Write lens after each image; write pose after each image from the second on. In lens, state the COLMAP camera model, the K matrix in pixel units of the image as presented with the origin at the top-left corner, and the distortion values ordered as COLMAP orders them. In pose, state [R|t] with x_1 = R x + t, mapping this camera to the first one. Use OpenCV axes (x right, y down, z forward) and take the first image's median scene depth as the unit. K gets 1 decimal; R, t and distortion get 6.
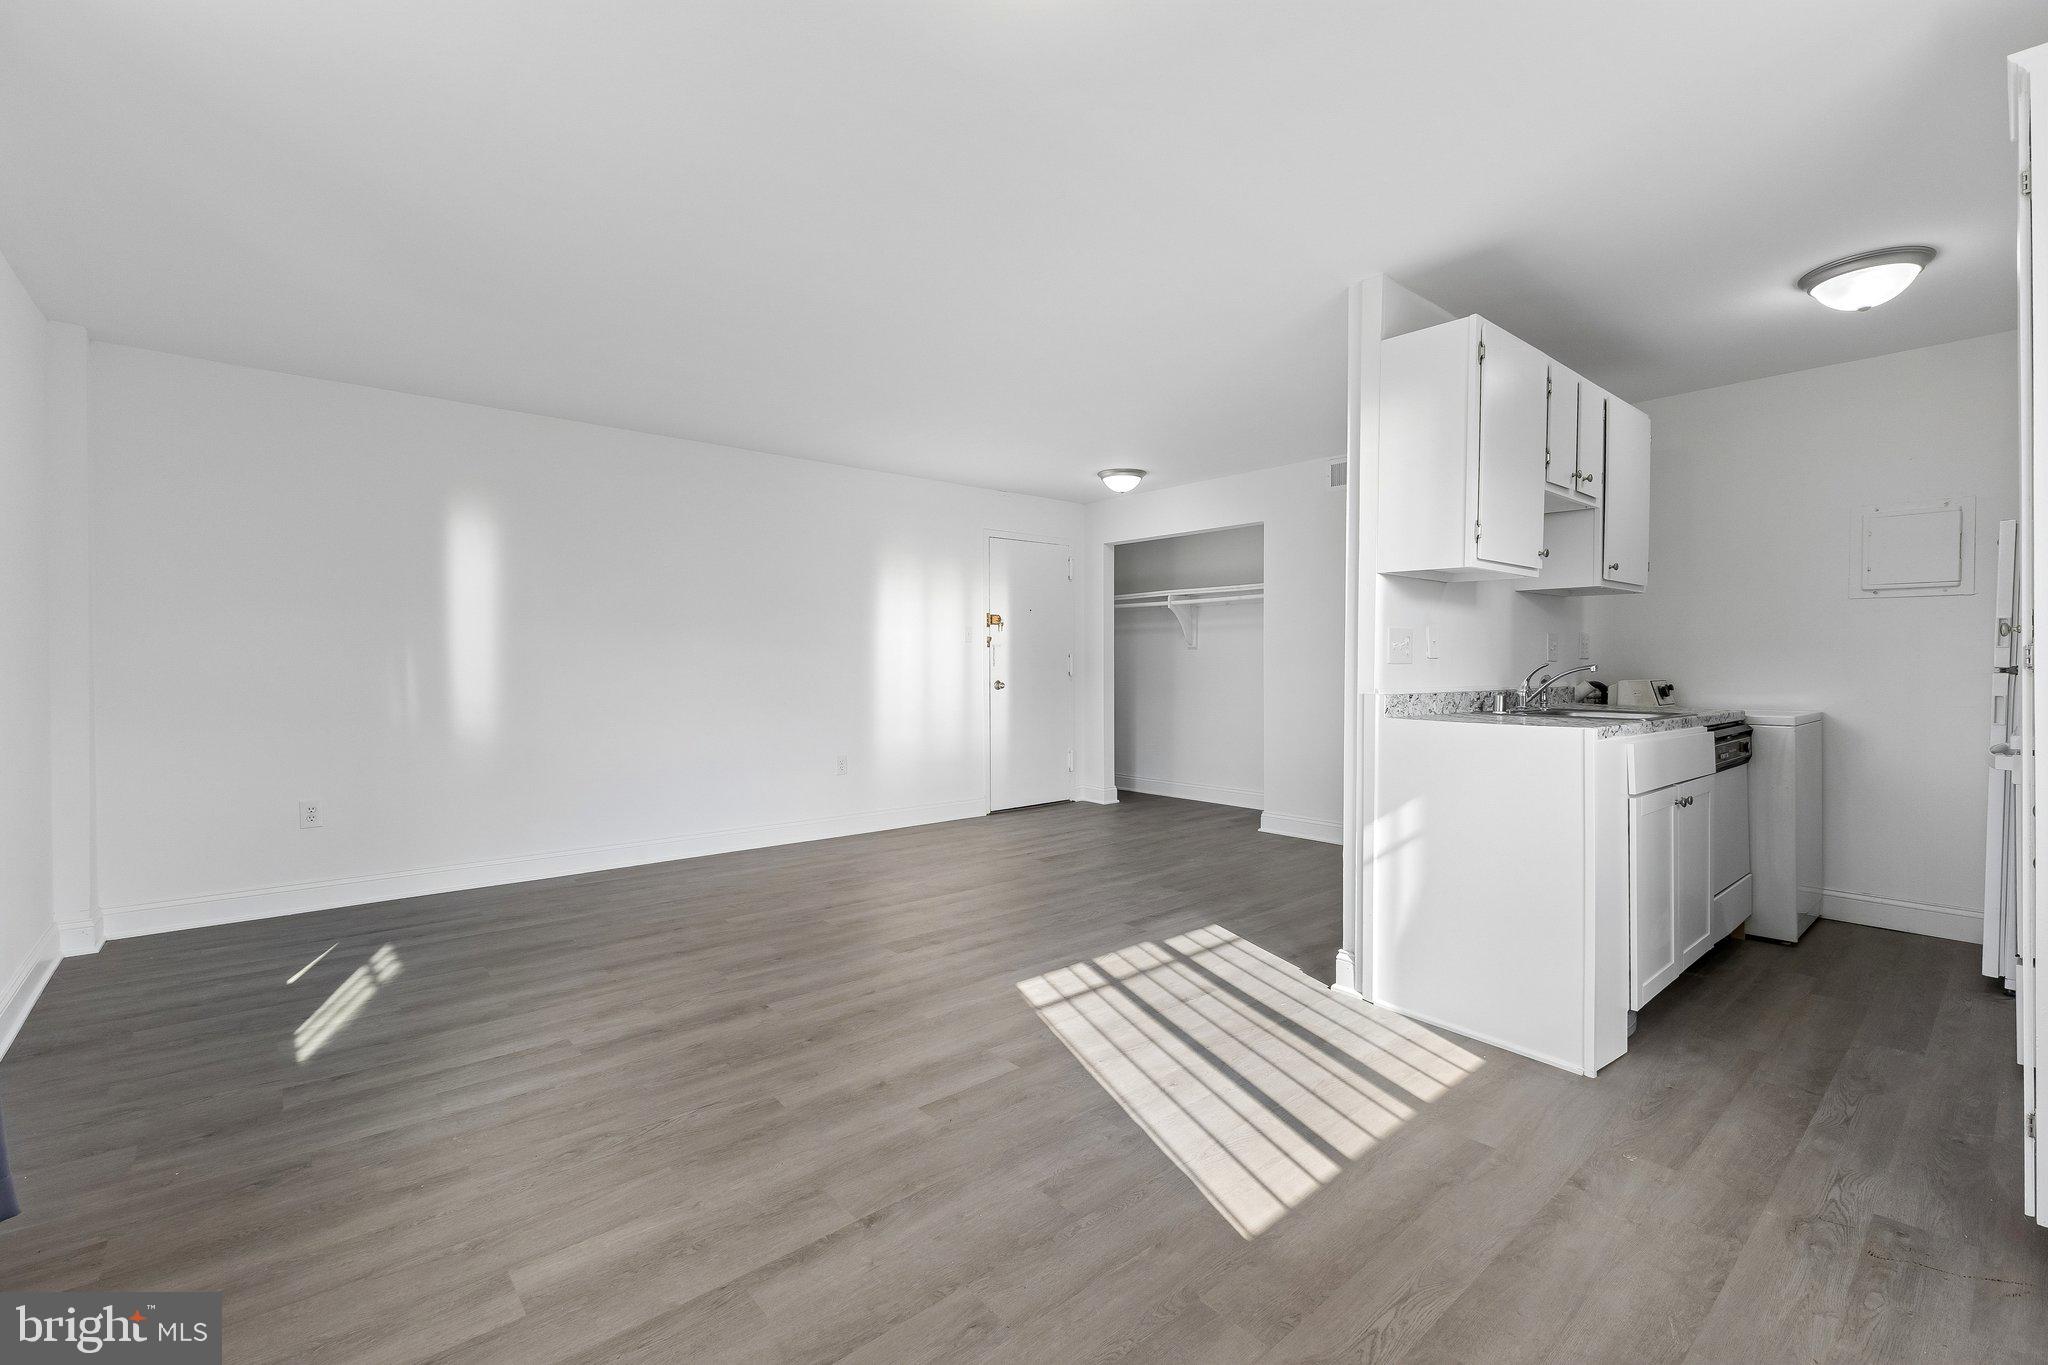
lens RADIAL K [[885.2, 0, 1027.1], [0, 885.2, 674.7], [0, 0, 1]] dist [0.015710, -0.004275]
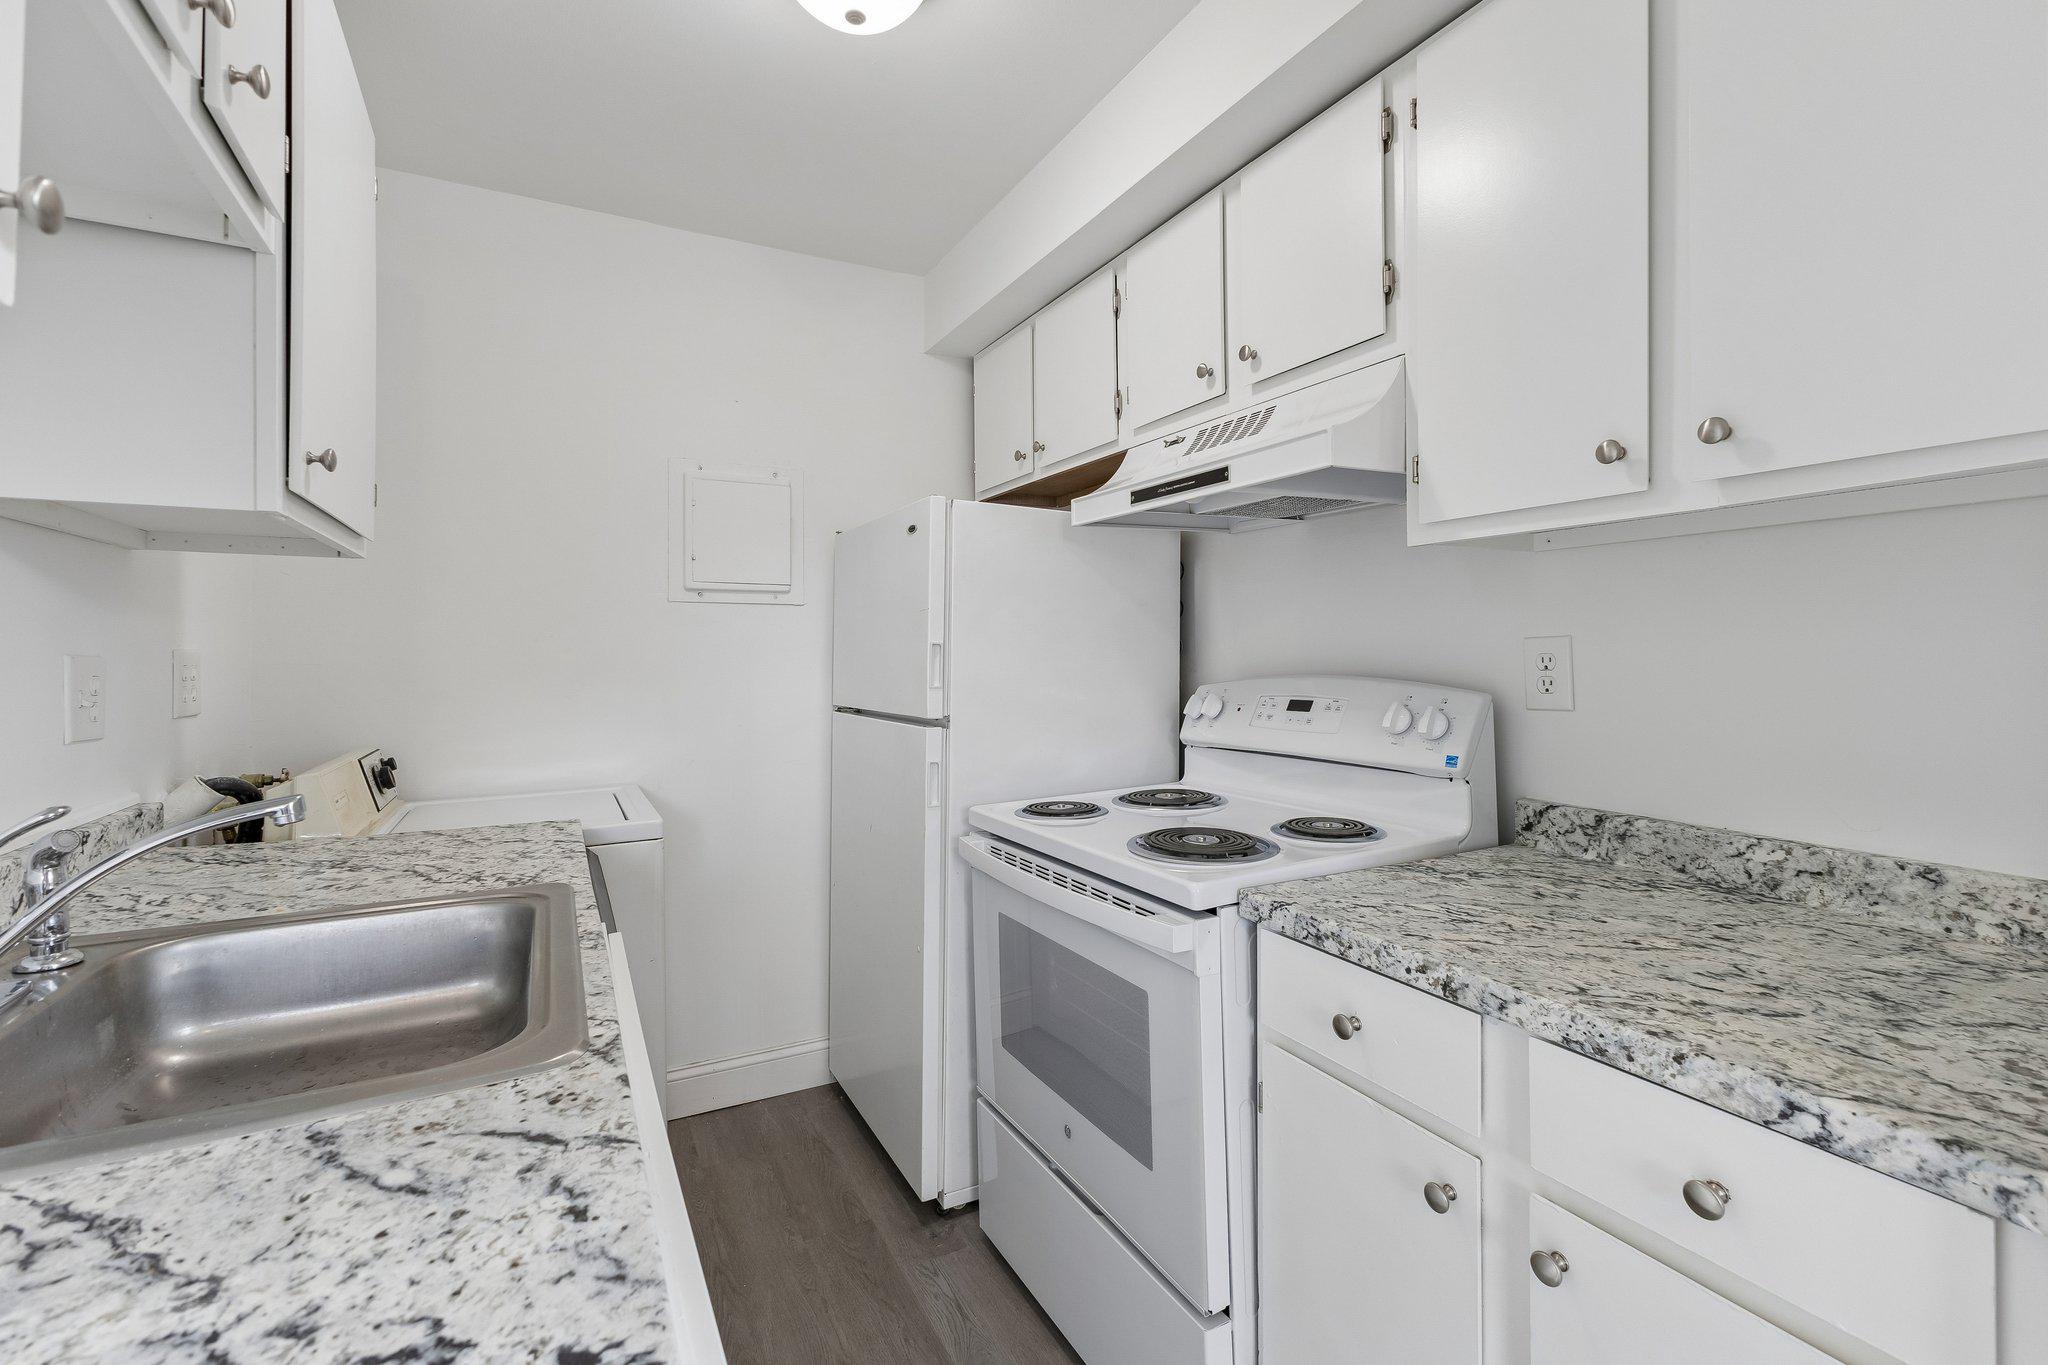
lens RADIAL K [[893.7, 0, 1017.6], [0, 893.7, 647.8], [0, 0, 1]] dist [0.009482, -0.000626]
pose [[0.230631, 0.006995, 0.973016, 0.369685], [0.019738, 0.999735, -0.011866, -0.040496], [-0.972841, 0.021942, 0.230432, 0.628197]]
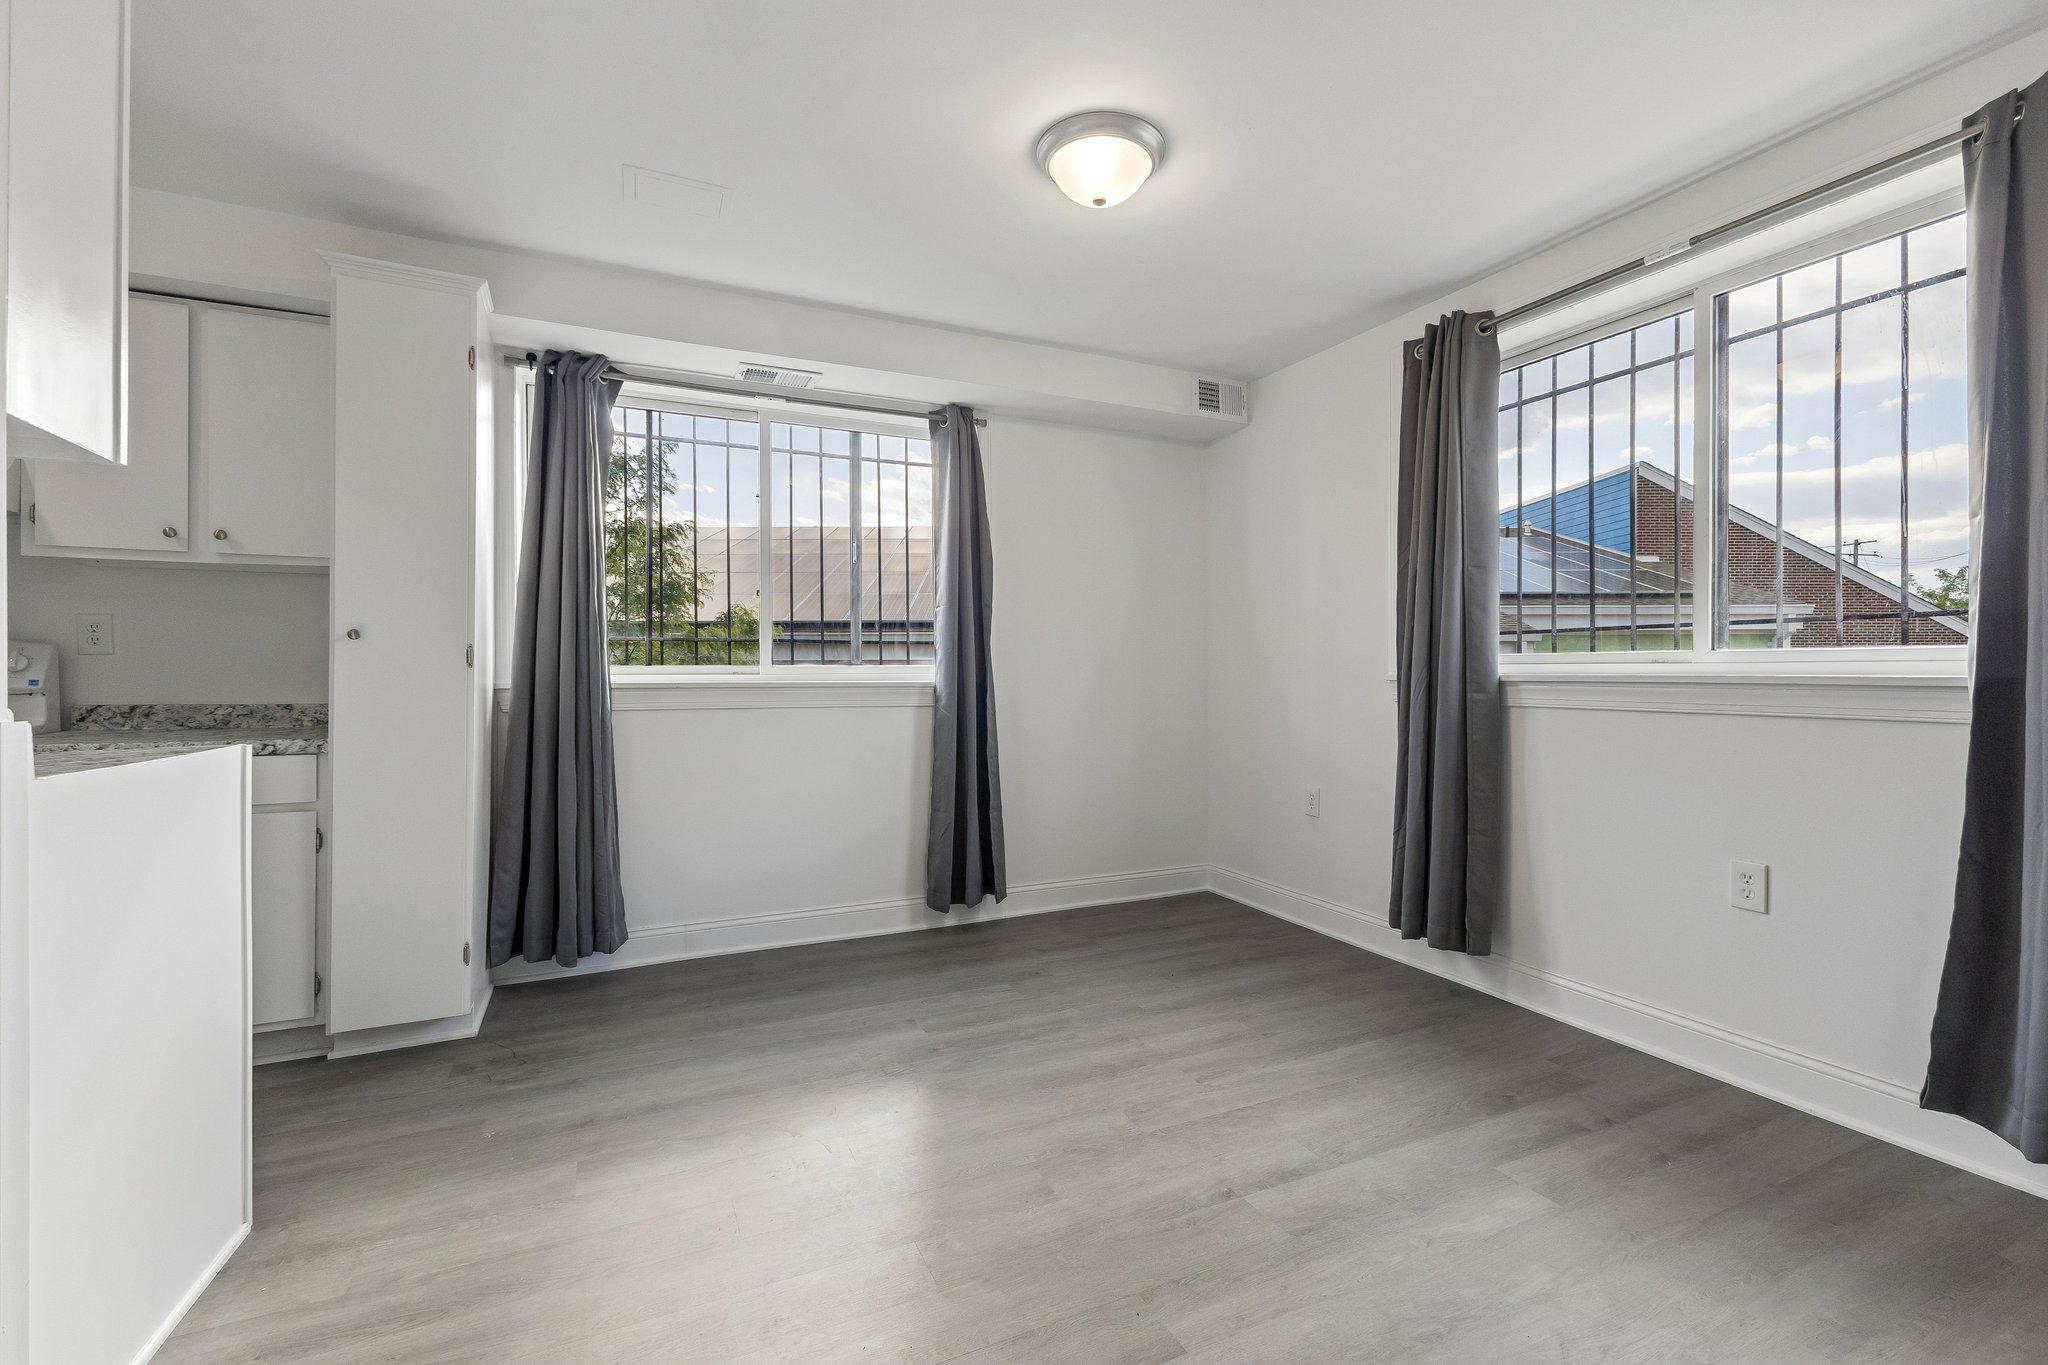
lens RADIAL K [[890.9, 0, 1027.0], [0, 890.9, 669.9], [0, 0, 1]] dist [0.007624, -0.000442]
pose [[-0.961871, 0.004536, 0.273465, -0.113768], [0.007797, 0.999911, 0.010840, -0.001999], [-0.273391, 0.012559, -0.961821, 0.985772]]
